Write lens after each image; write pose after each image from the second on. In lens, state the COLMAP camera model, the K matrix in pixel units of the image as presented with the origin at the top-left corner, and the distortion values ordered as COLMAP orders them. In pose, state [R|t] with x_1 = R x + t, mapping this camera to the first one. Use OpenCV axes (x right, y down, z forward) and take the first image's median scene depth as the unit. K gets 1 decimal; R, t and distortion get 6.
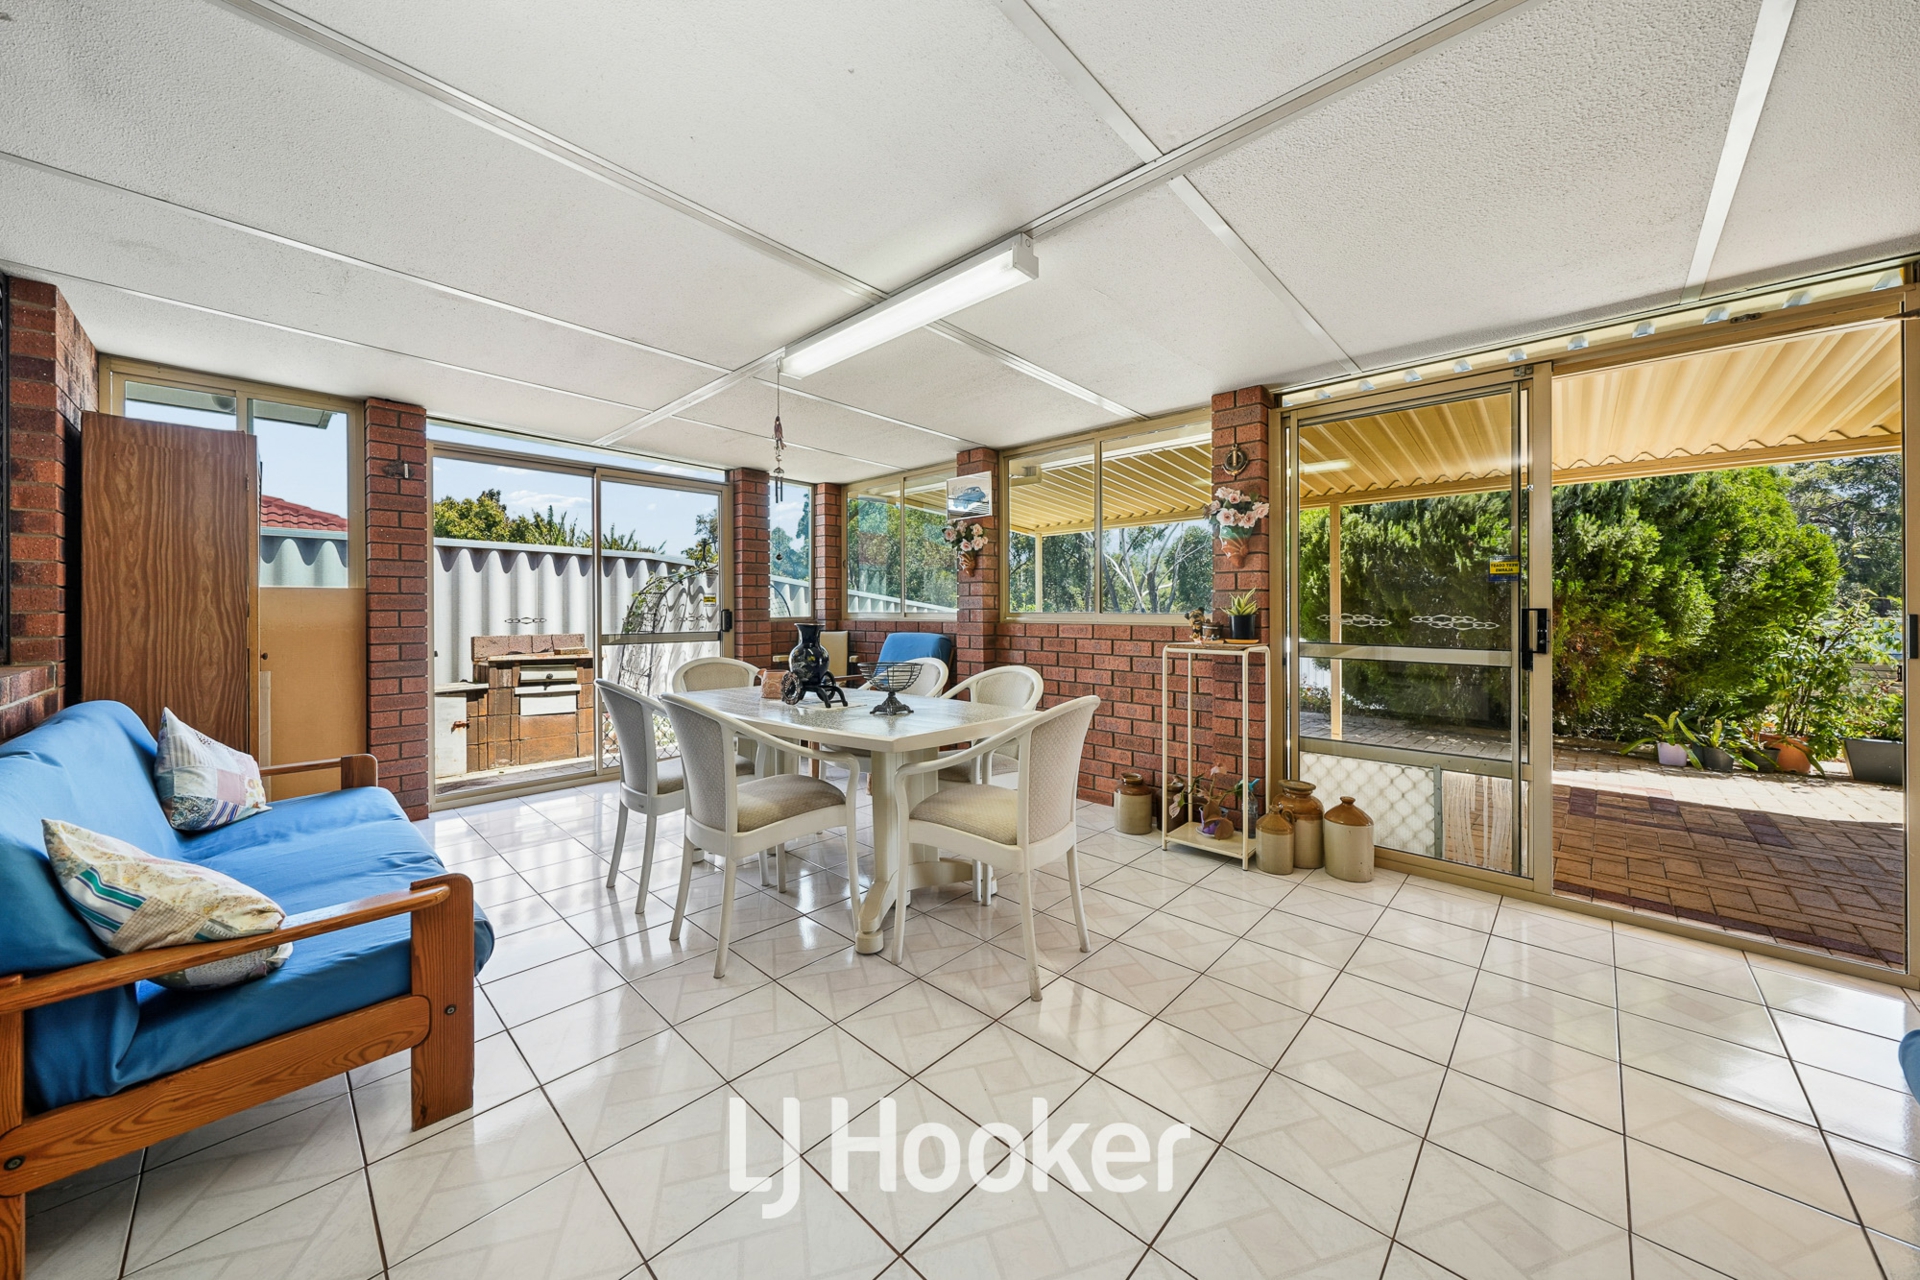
lens RADIAL K [[664.3, 0, 953.3], [0, 664.3, 610.0], [0, 0, 1]] dist [0.000710, 0.000048]
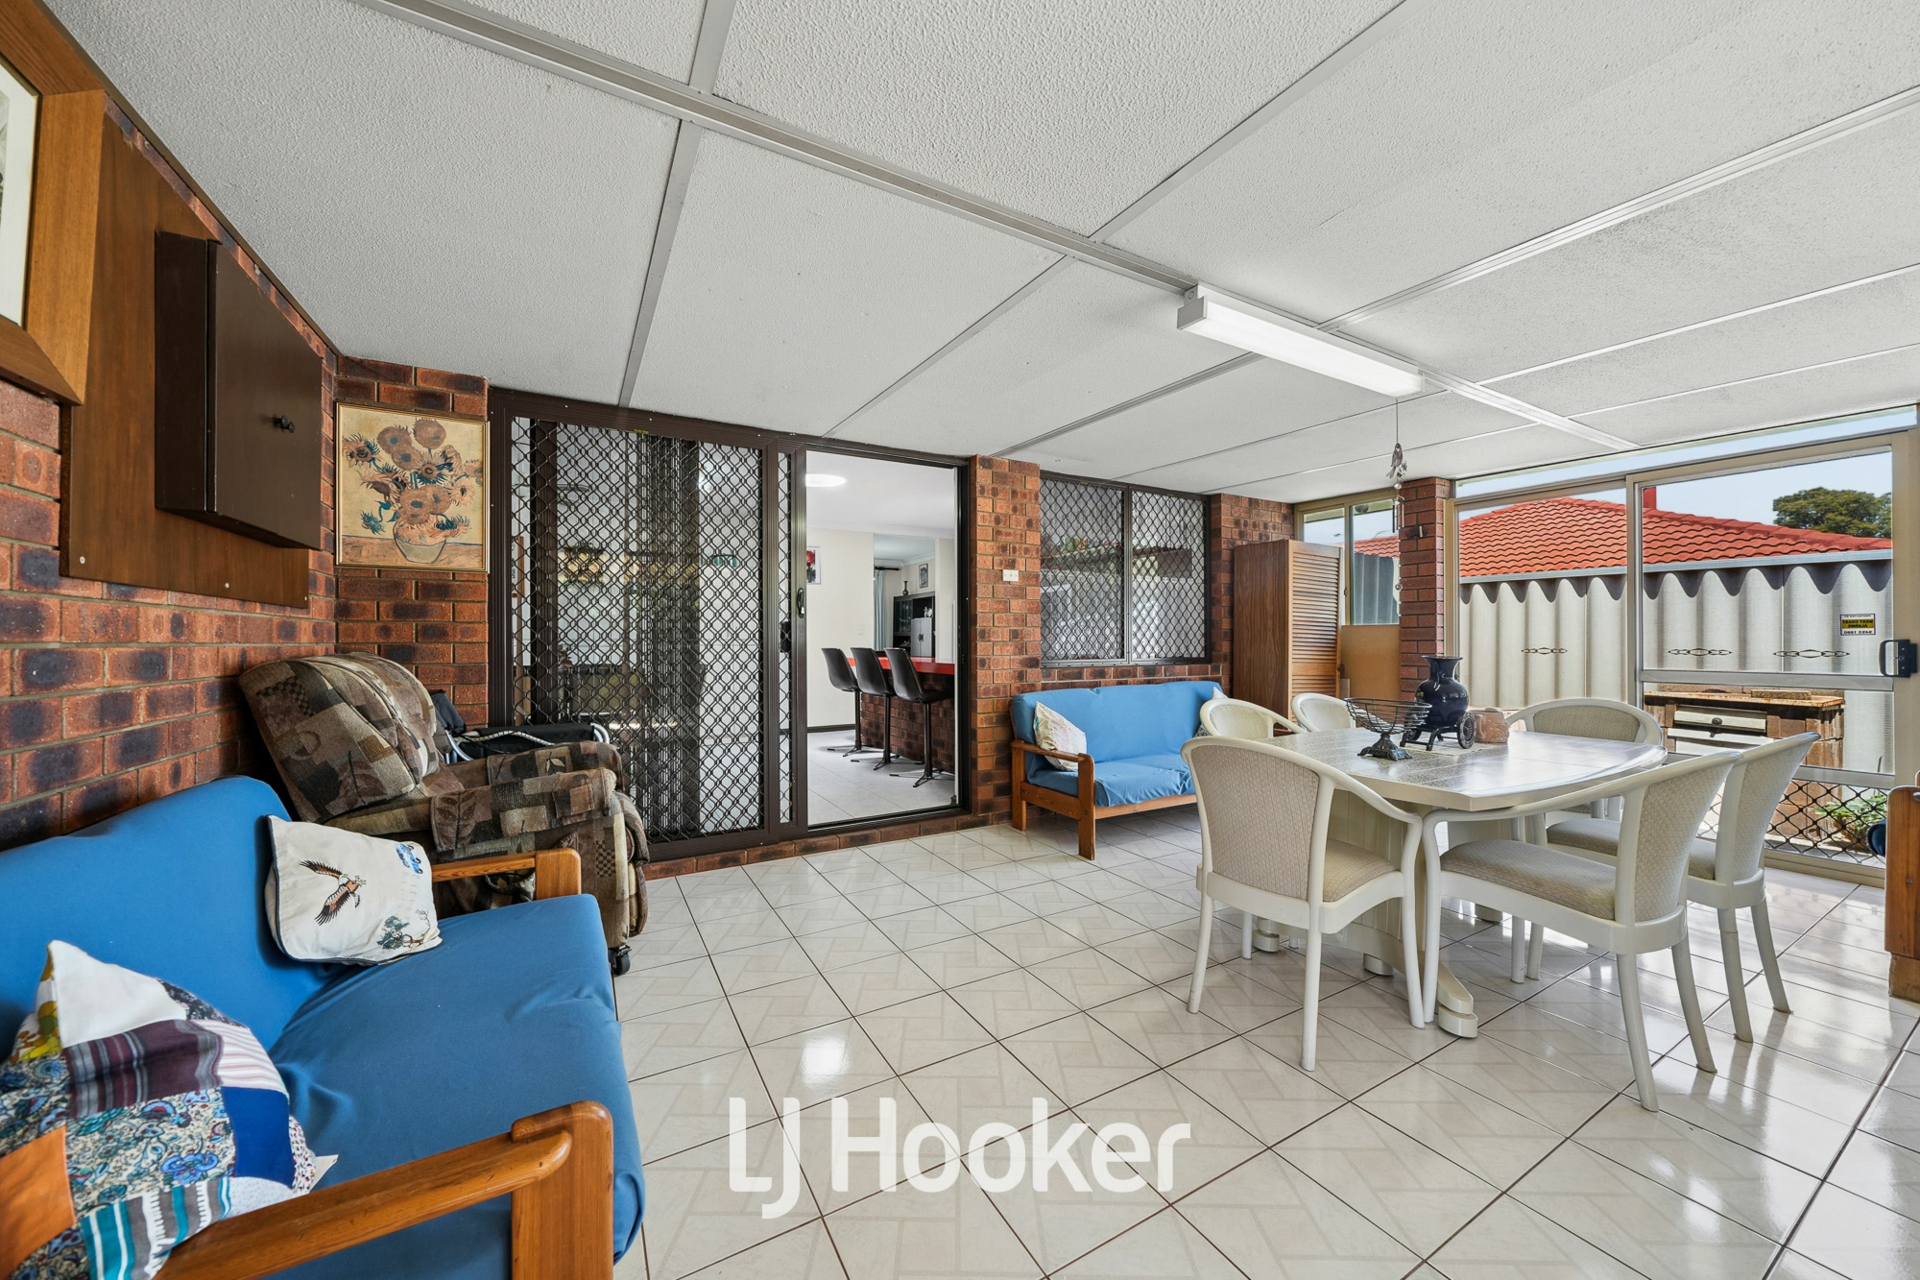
lens RADIAL K [[664.3, 0, 953.7], [0, 664.3, 640.1], [0, 0, 1]] dist [0.000710, 0.000048]
pose [[-0.281994, 0.003342, -0.959410, 0.448956], [0.000140, 0.999994, 0.003442, -0.002858], [0.959416, 0.000836, -0.281993, 0.337931]]
